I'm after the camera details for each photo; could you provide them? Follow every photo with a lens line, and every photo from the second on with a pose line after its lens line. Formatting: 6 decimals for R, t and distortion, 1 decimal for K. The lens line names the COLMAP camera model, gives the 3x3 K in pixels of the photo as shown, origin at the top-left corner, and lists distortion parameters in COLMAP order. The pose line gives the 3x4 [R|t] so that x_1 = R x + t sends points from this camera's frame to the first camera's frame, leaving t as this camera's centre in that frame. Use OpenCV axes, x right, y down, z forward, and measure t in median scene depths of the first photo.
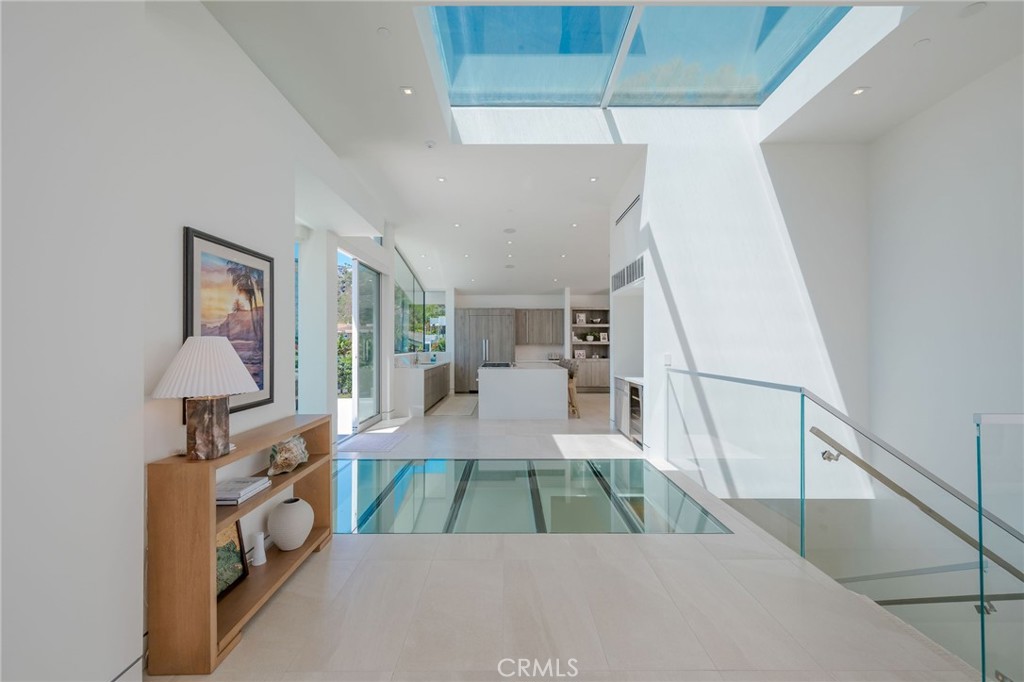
lens RADIAL K [[408.4, 0, 512.8], [0, 408.4, 344.3], [0, 0, 1]] dist [-0.010648, -0.000199]
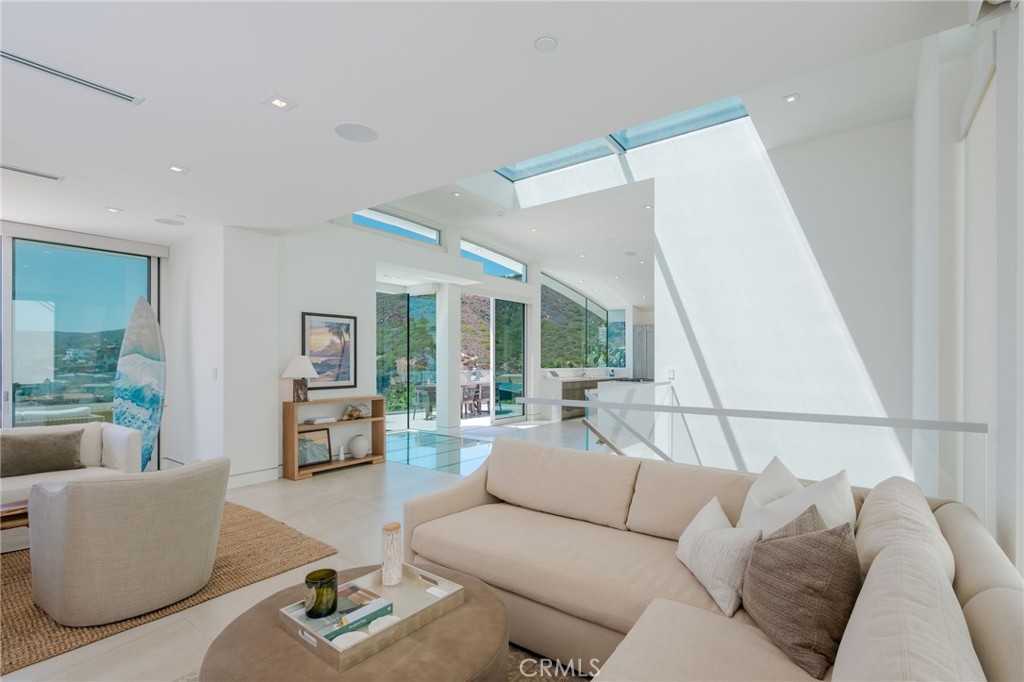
lens RADIAL K [[458.2, 0, 541.8], [0, 458.2, 360.8], [0, 0, 1]] dist [-0.001282, -0.000284]
pose [[0.820412, 0.002516, -0.571767, 0.786386], [-0.002872, 0.999996, 0.000279, 0.003167], [0.571765, 0.001413, 0.820416, -0.187158]]
